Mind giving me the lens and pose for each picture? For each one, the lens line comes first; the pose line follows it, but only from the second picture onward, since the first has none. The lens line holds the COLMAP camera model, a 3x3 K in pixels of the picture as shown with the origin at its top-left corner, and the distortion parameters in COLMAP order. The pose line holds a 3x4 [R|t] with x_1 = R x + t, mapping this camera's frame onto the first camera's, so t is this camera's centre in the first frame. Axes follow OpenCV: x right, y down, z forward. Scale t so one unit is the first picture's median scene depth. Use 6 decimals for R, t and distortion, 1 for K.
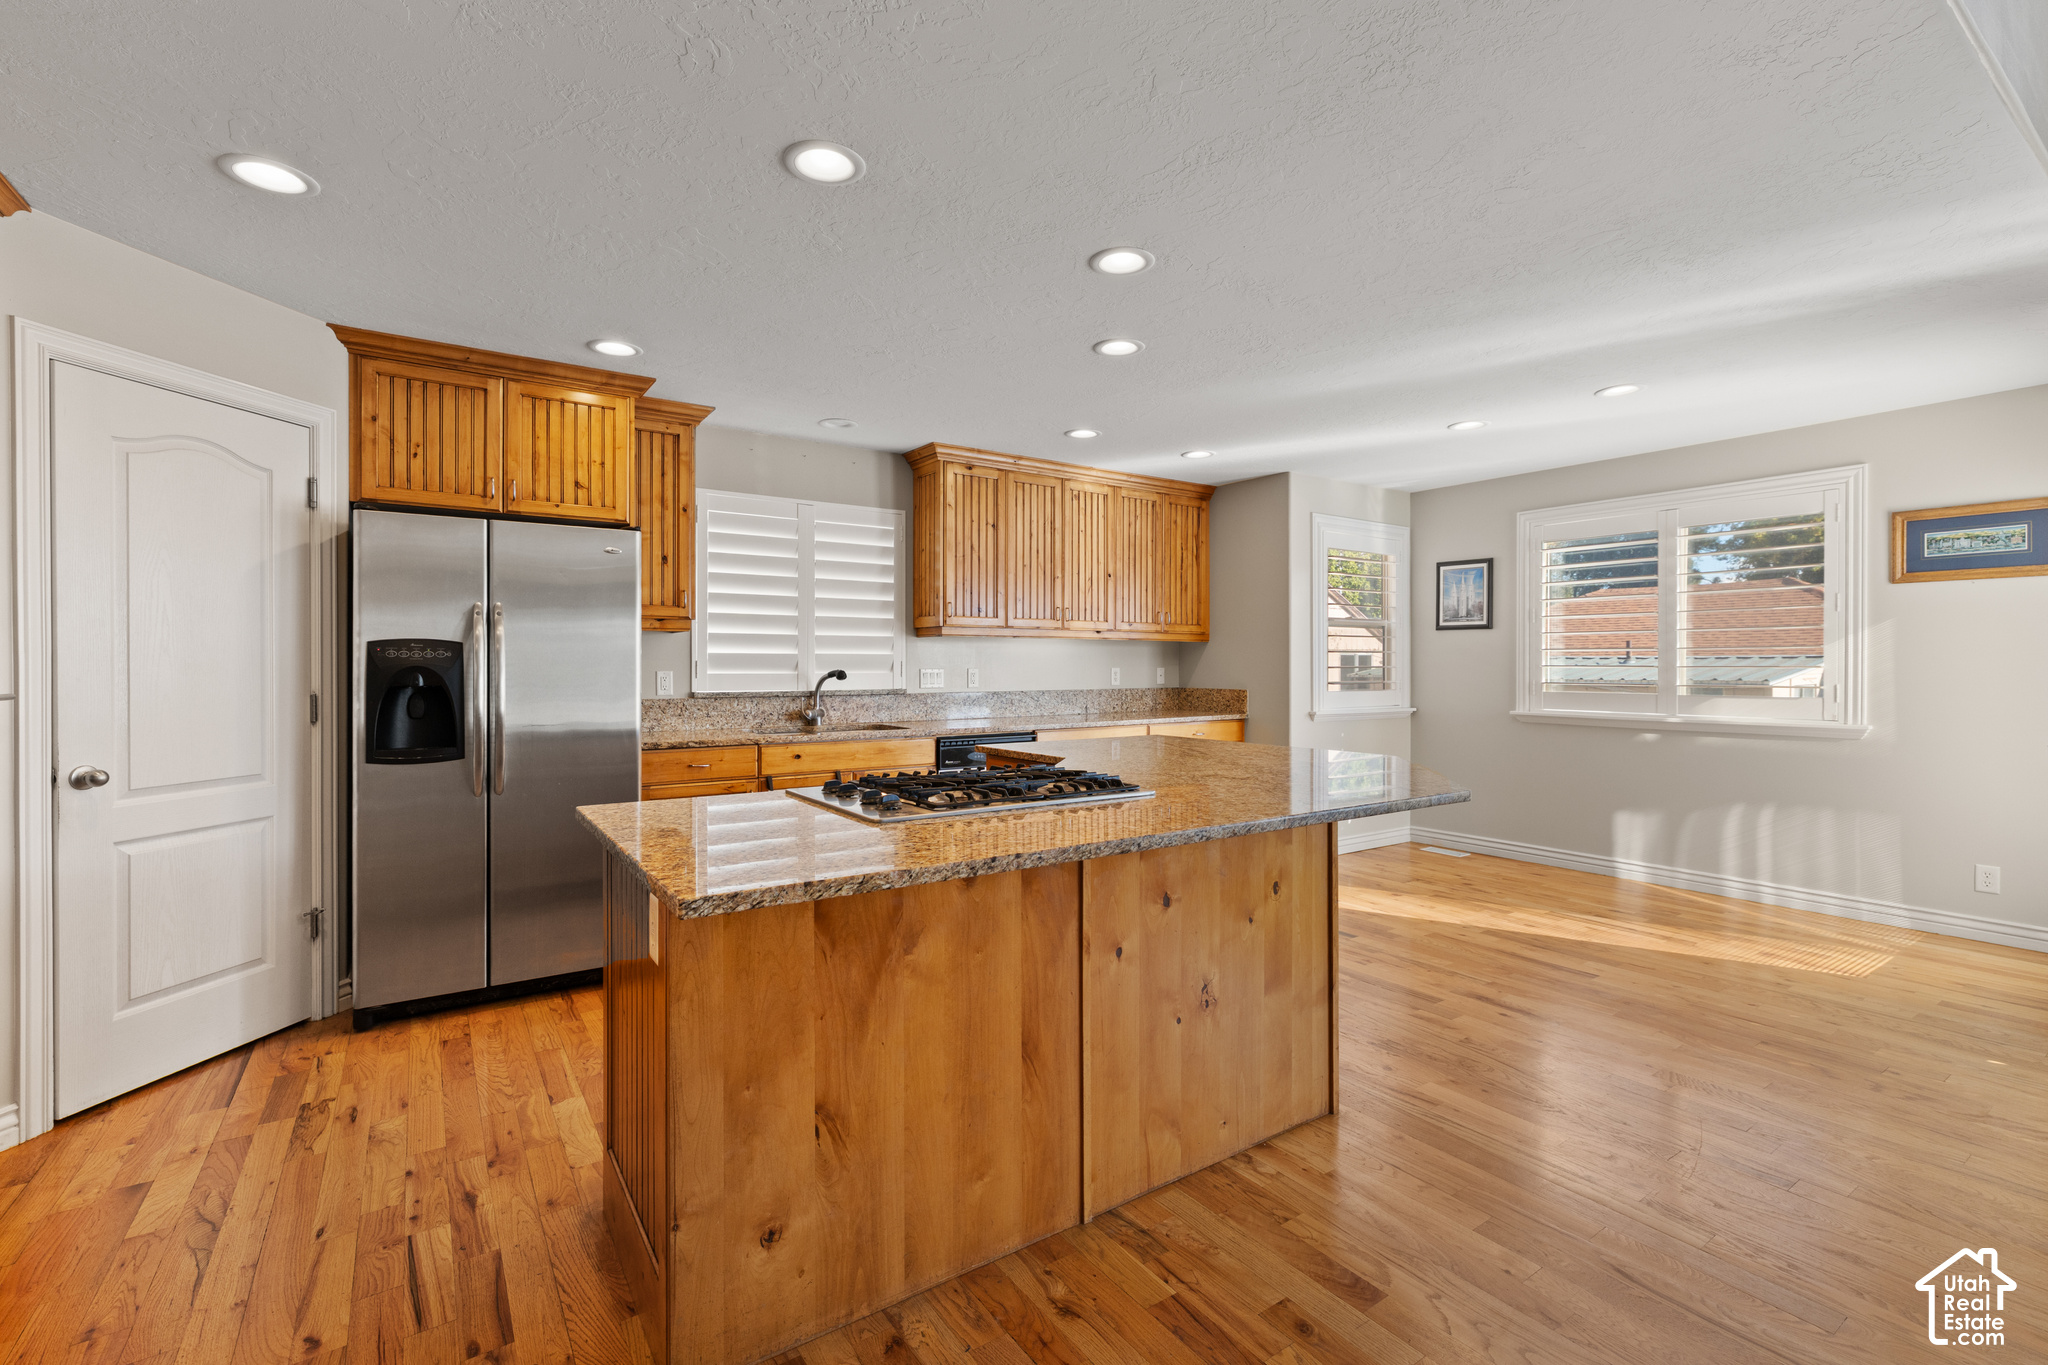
lens RADIAL K [[900.5, 0, 1021.3], [0, 900.5, 670.6], [0, 0, 1]] dist [-0.002291, 0.000026]
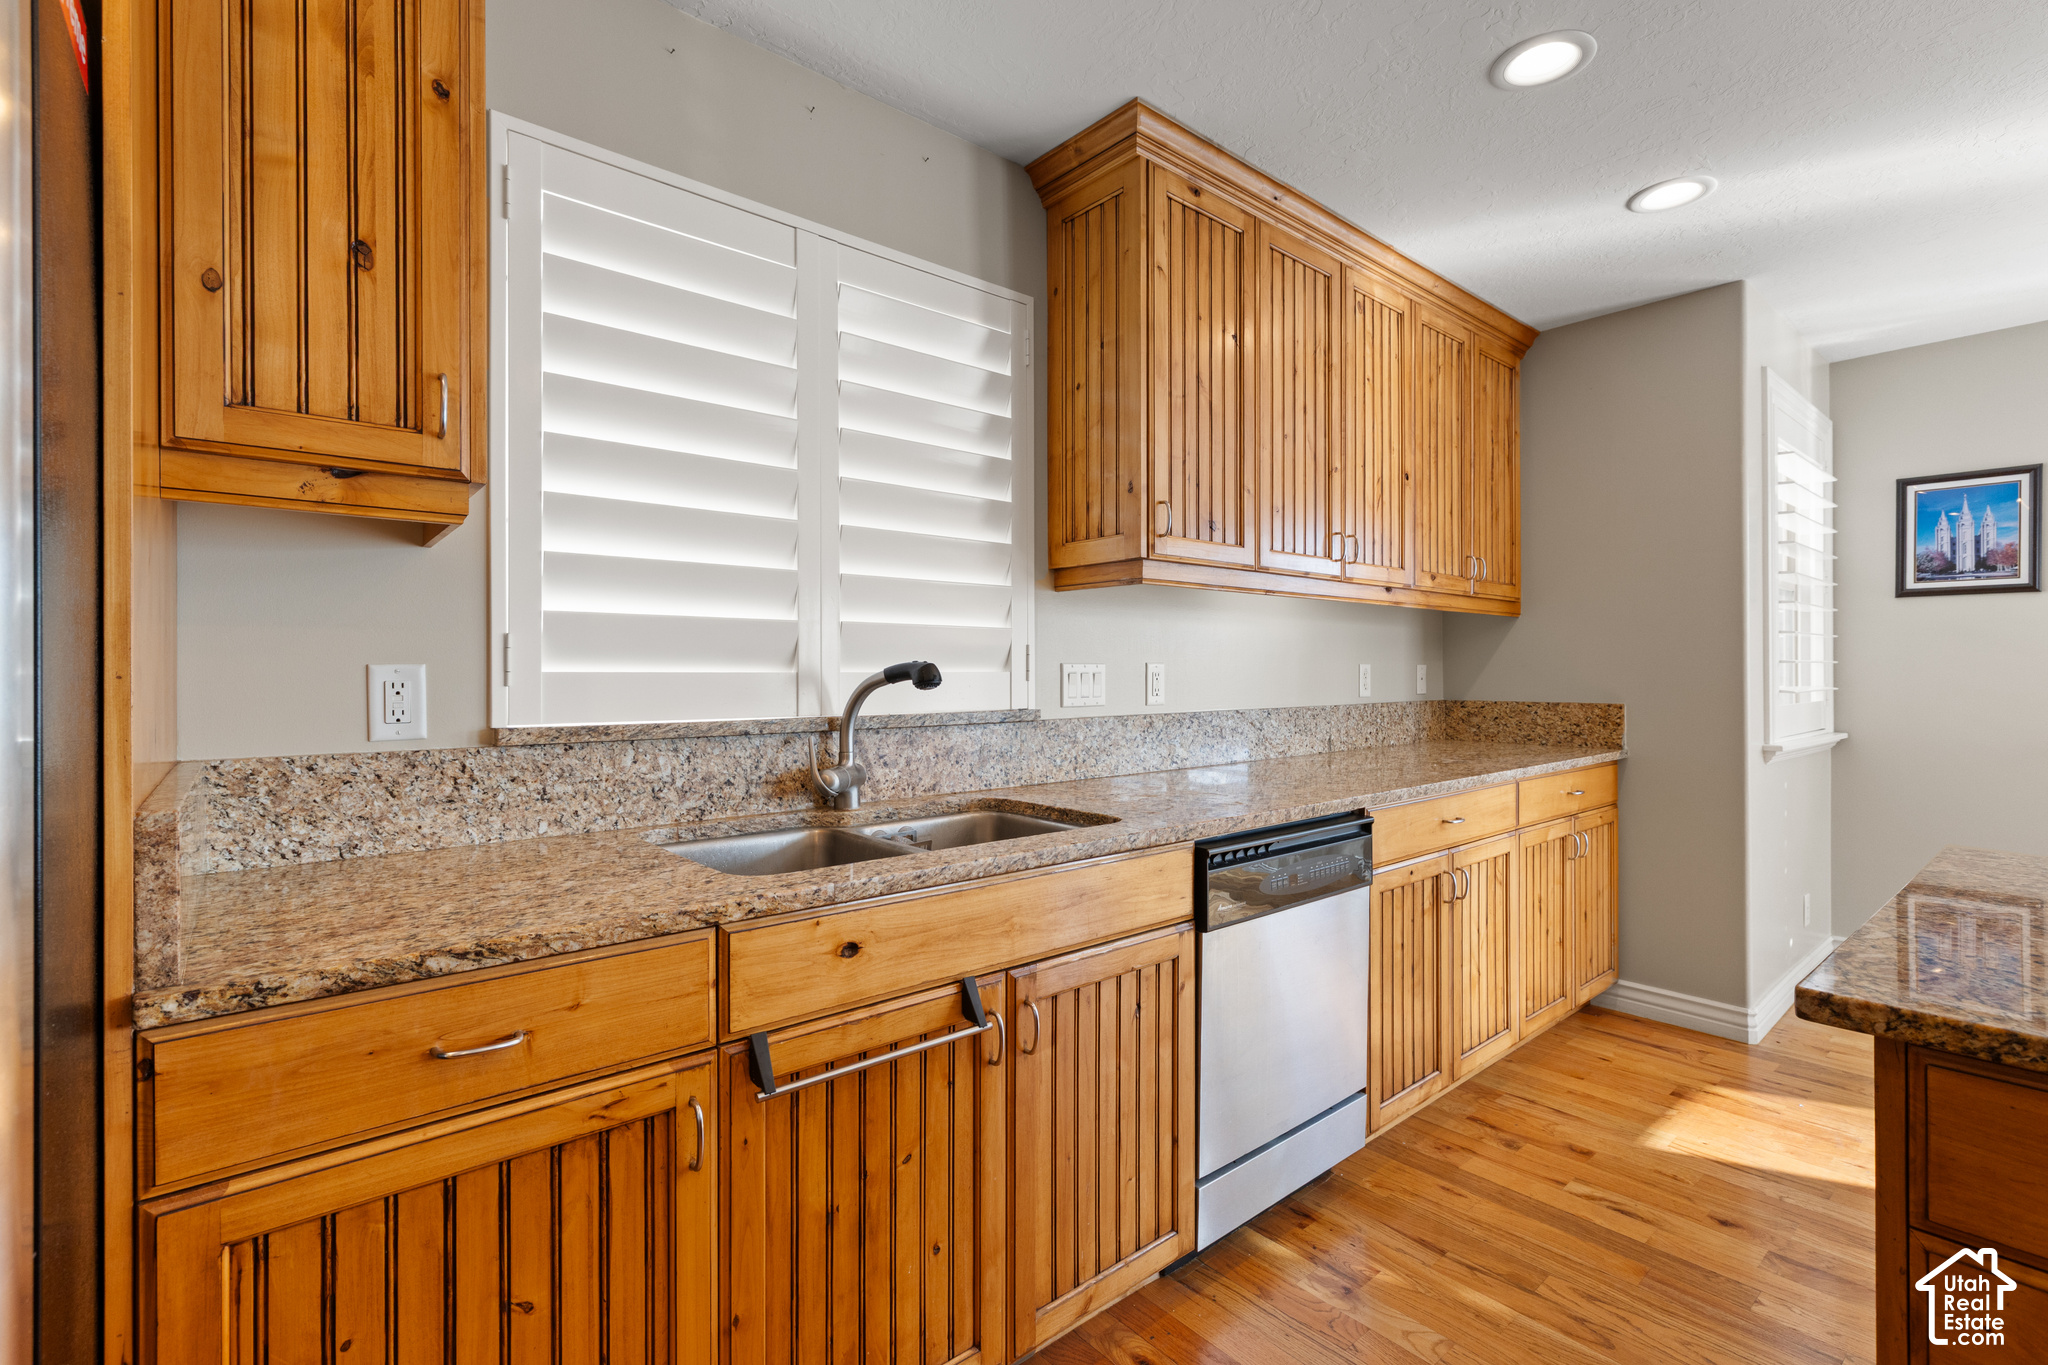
lens RADIAL K [[922.2, 0, 1026.7], [0, 922.2, 675.4], [0, 0, 1]] dist [0.001476, 0.000259]
pose [[0.994212, -0.003013, 0.107397, -0.199645], [0.003384, 0.999989, -0.003272, 0.006175], [-0.107386, 0.003617, 0.994211, 0.620217]]
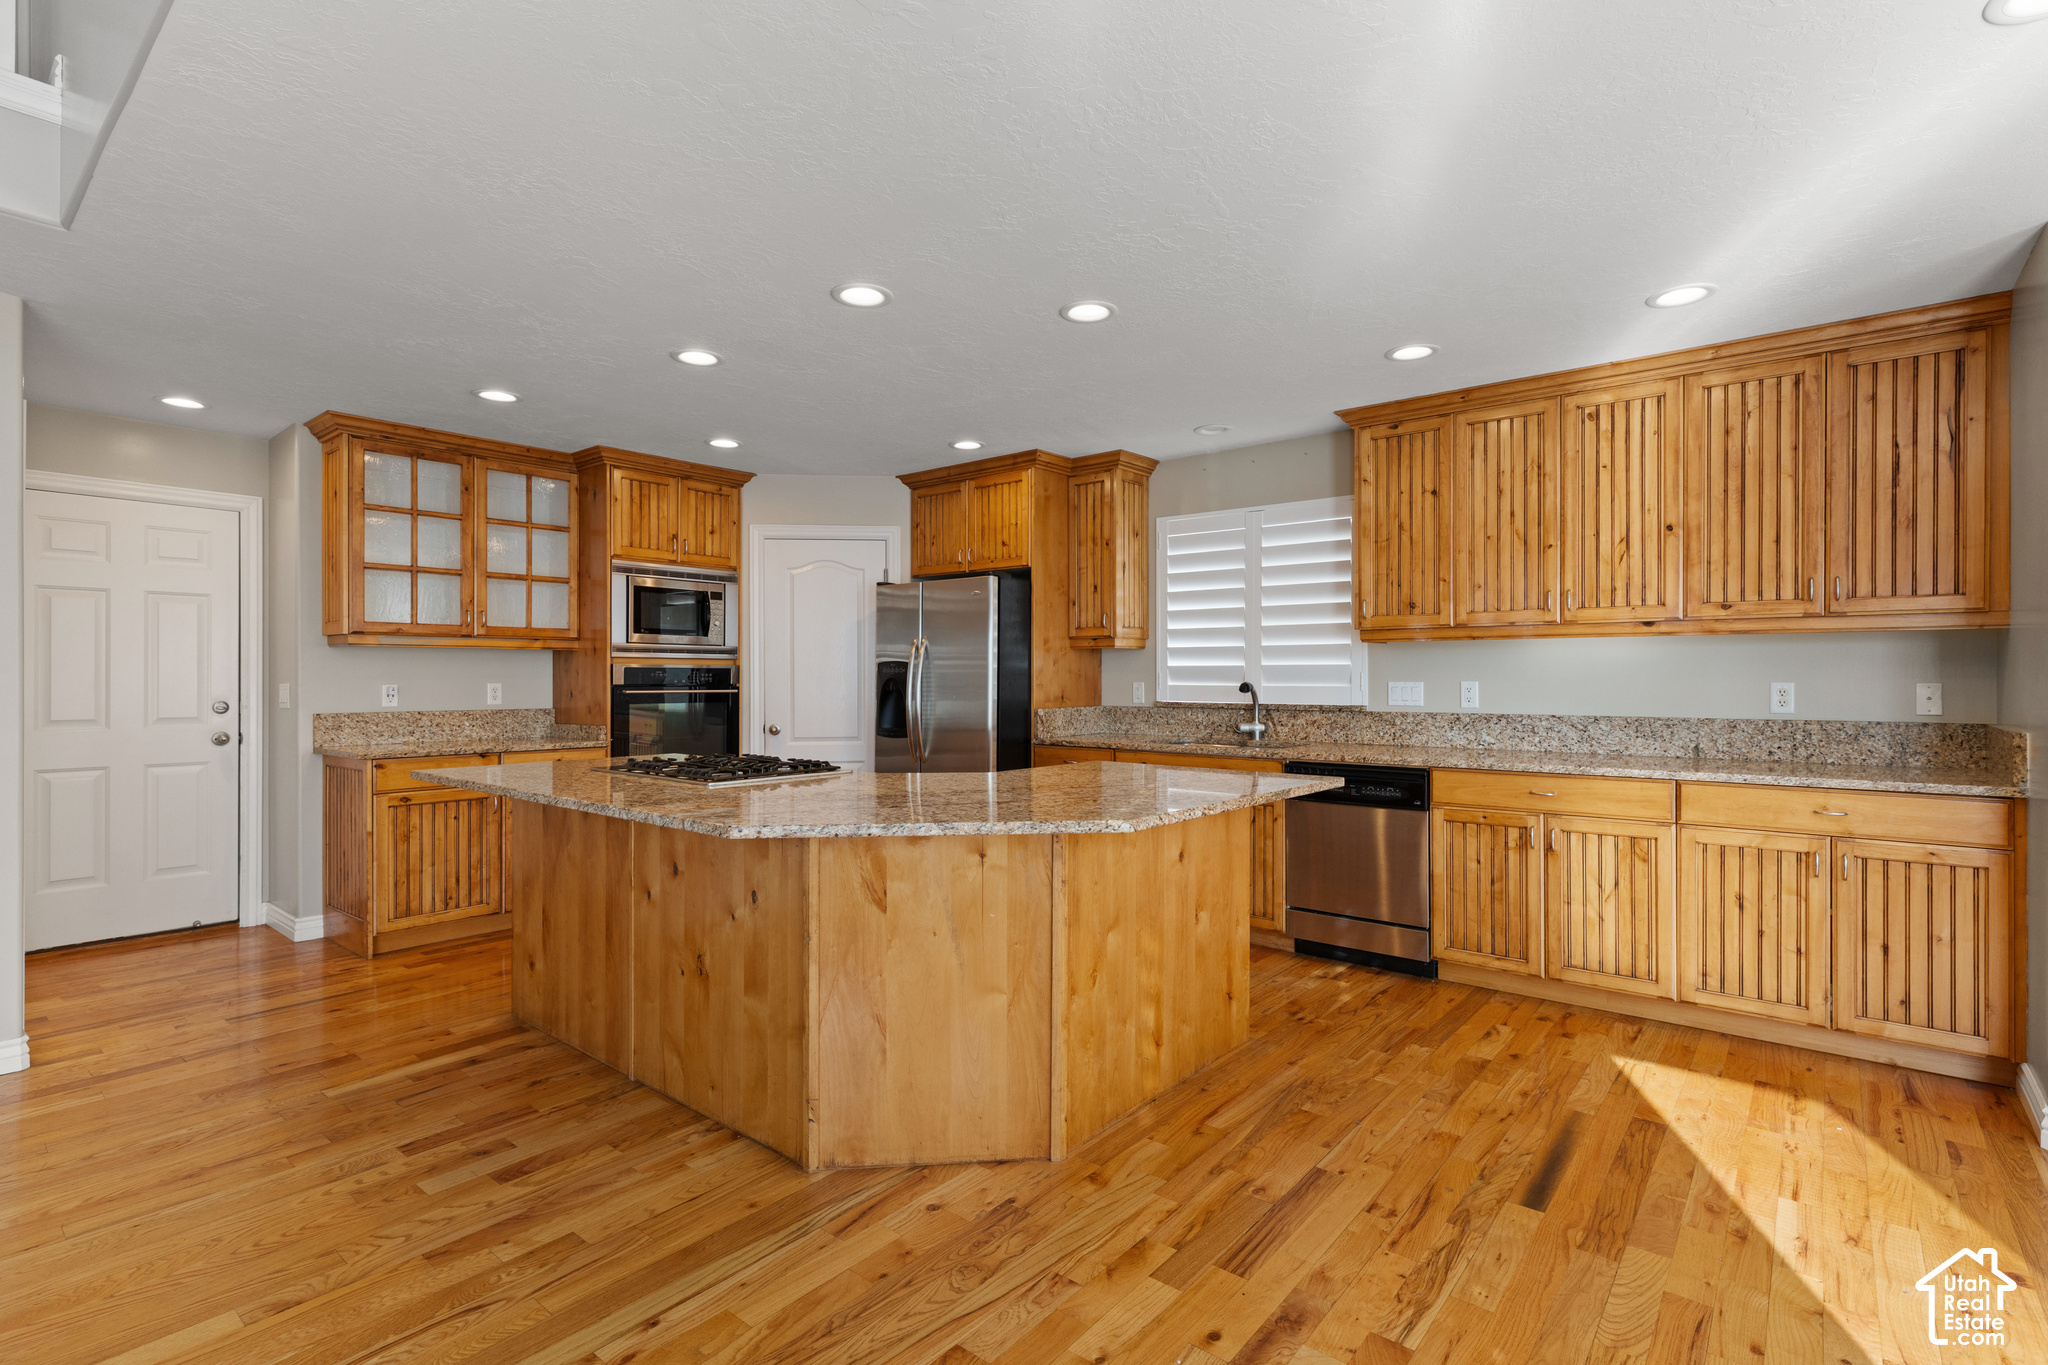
lens RADIAL K [[959.7, 0, 1030.0], [0, 959.7, 678.0], [0, 0, 1]] dist [-0.000822, 0.000199]
pose [[0.285855, 0.002114, -0.958270, 0.705698], [-0.005464, 0.999985, 0.000576, -0.004638], [0.958257, 0.005072, 0.285863, 0.492669]]
